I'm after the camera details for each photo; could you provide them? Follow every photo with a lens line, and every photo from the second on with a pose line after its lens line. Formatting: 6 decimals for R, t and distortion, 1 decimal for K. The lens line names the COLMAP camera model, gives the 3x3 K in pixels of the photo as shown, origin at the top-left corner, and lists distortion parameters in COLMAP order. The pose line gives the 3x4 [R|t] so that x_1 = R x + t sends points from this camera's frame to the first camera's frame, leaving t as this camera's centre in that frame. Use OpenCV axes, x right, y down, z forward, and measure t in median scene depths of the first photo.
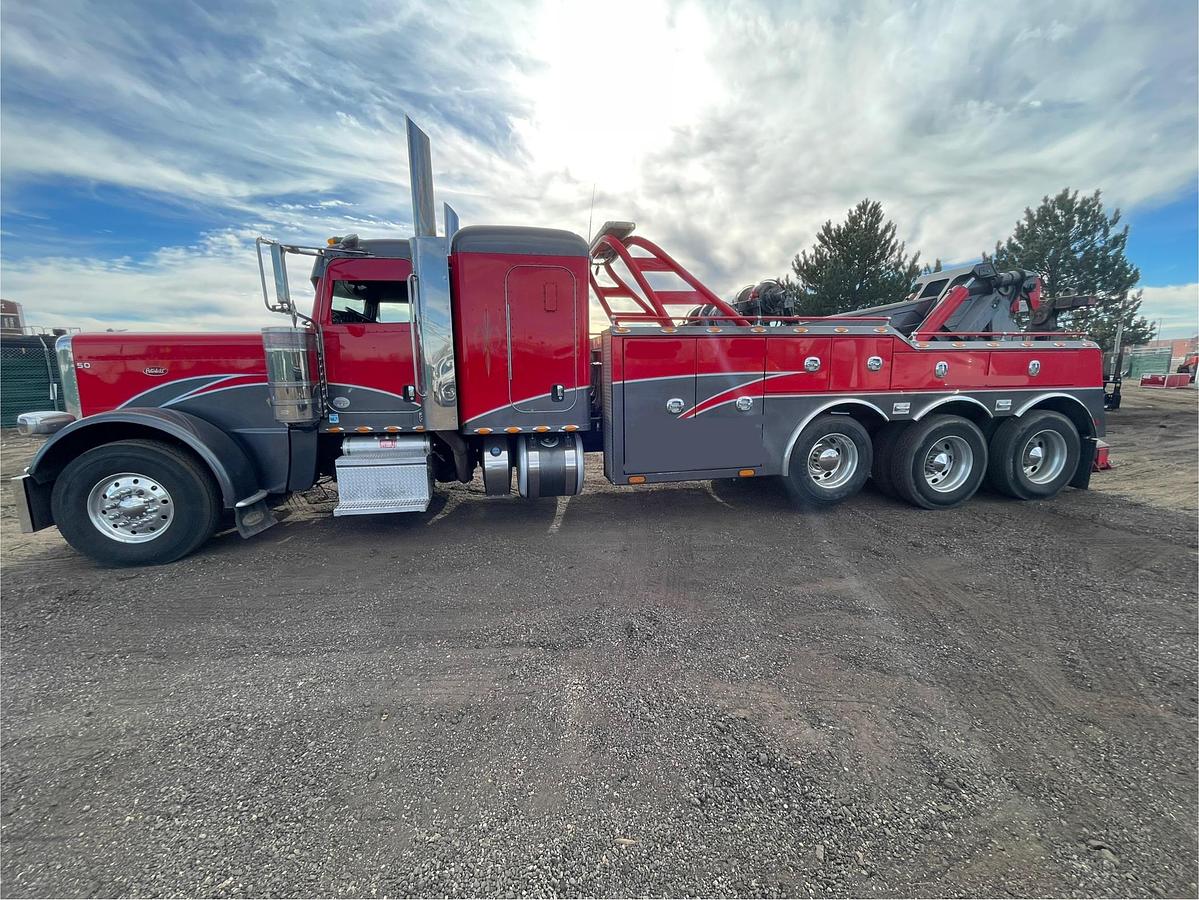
lens RADIAL K [[487.0, 0, 598.2], [0, 487.0, 449.0], [0, 0, 1]] dist [-0.004121, -0.000005]
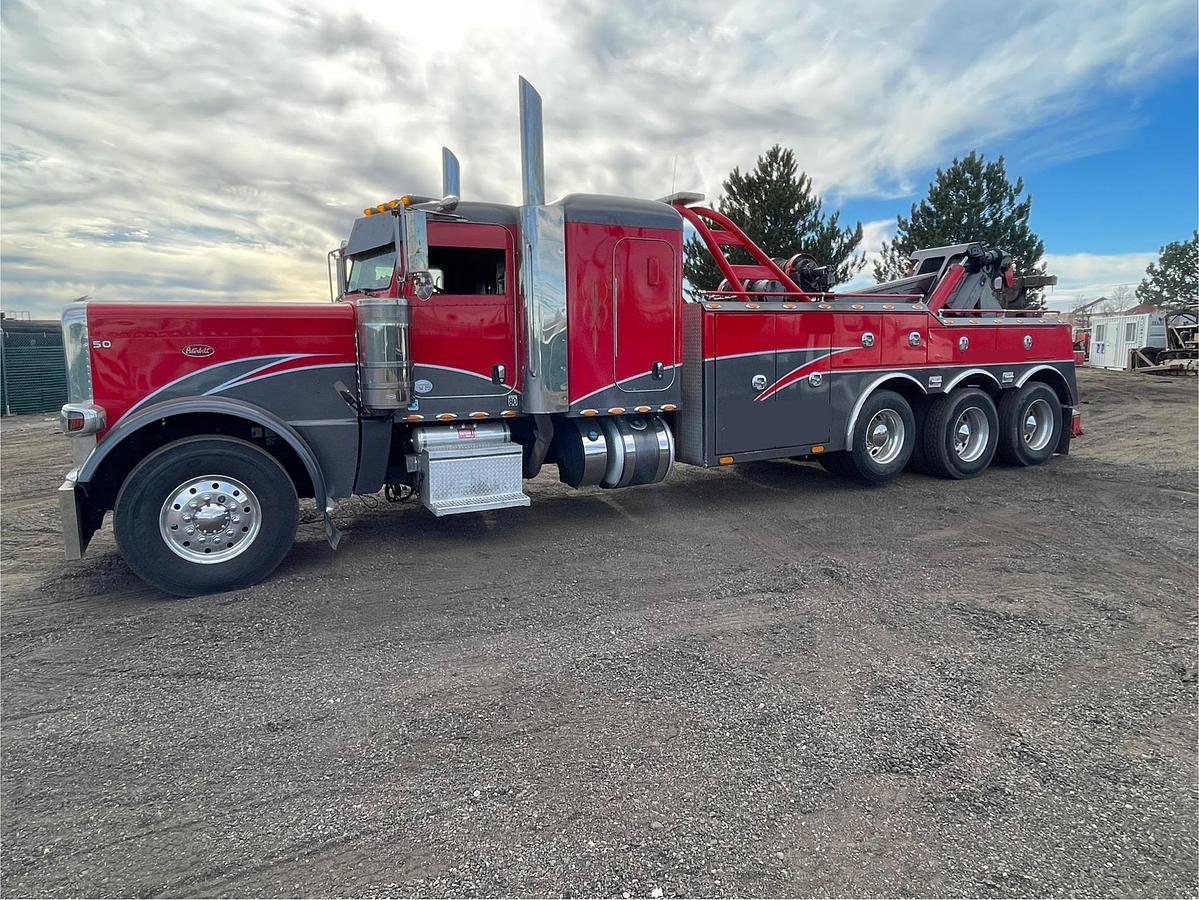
lens RADIAL K [[723.5, 0, 594.8], [0, 723.5, 447.1], [0, 0, 1]] dist [-0.004714, 0.000646]
pose [[0.954289, -0.048076, 0.294994, -0.598200], [0.058256, 0.997968, -0.025813, 0.059828], [-0.293153, 0.041819, 0.955150, -0.289360]]
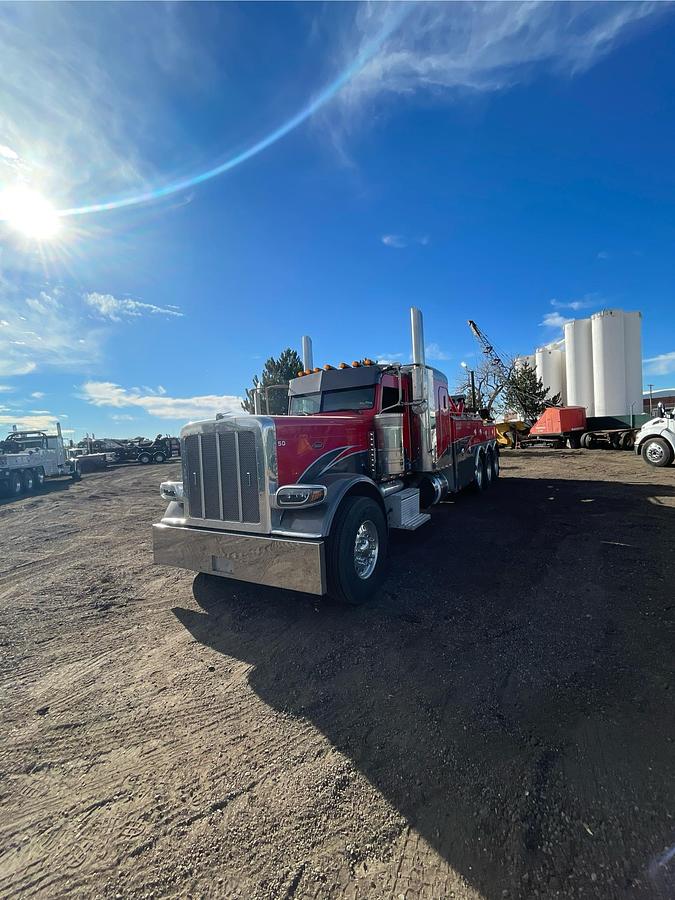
lens RADIAL K [[365.6, 0, 339.4], [0, 365.6, 452.5], [0, 0, 1]] dist [-0.004121, -0.000005]
pose [[0.667859, -0.062092, 0.741693, -1.453555], [0.179728, 0.980478, -0.079755, -0.054388], [-0.722261, 0.186569, 0.665981, 0.307888]]
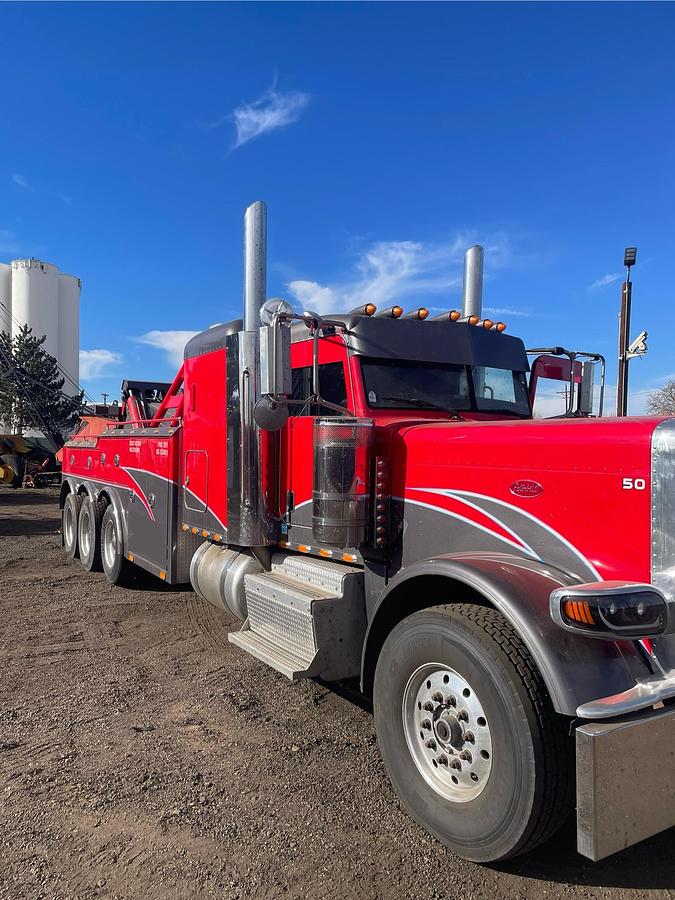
lens RADIAL K [[685.7, 0, 328.8], [0, 685.7, 452.3], [0, 0, 1]] dist [0.081806, -0.096716]
pose [[-0.335488, -0.003459, 0.942038, -1.527434], [0.146801, 0.987585, 0.055906, -0.303225], [-0.930536, 0.157048, -0.330815, 1.602525]]
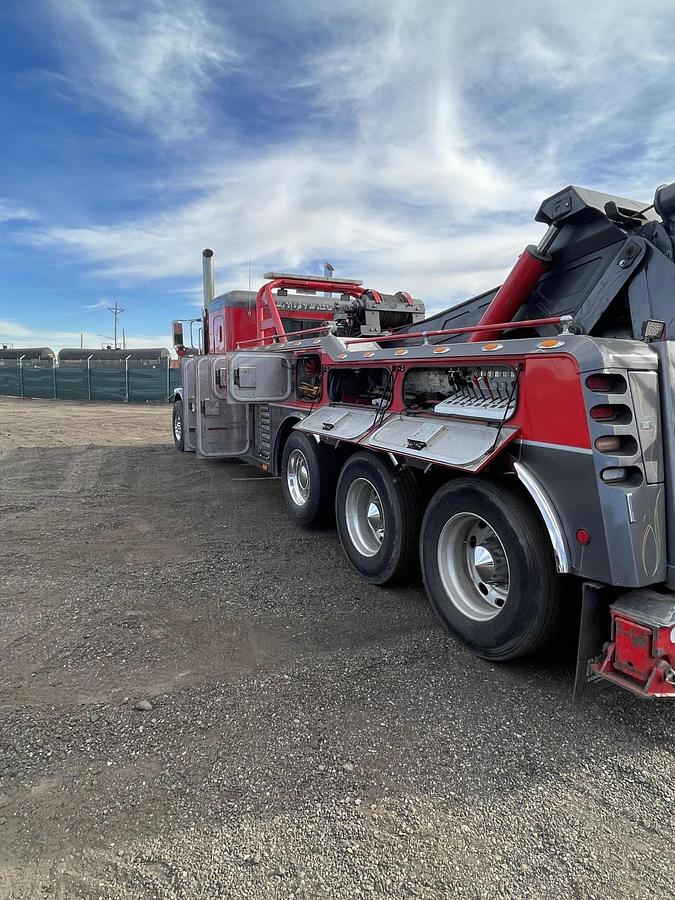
lens RADIAL K [[543.1, 0, 342.6], [0, 543.1, 439.7], [0, 0, 1]] dist [-0.004714, 0.000646]
pose [[0.279828, 0.128817, -0.951369, 1.716969], [-0.174425, 0.981287, 0.081564, -0.166997], [0.944072, 0.143118, 0.297061, 0.830515]]
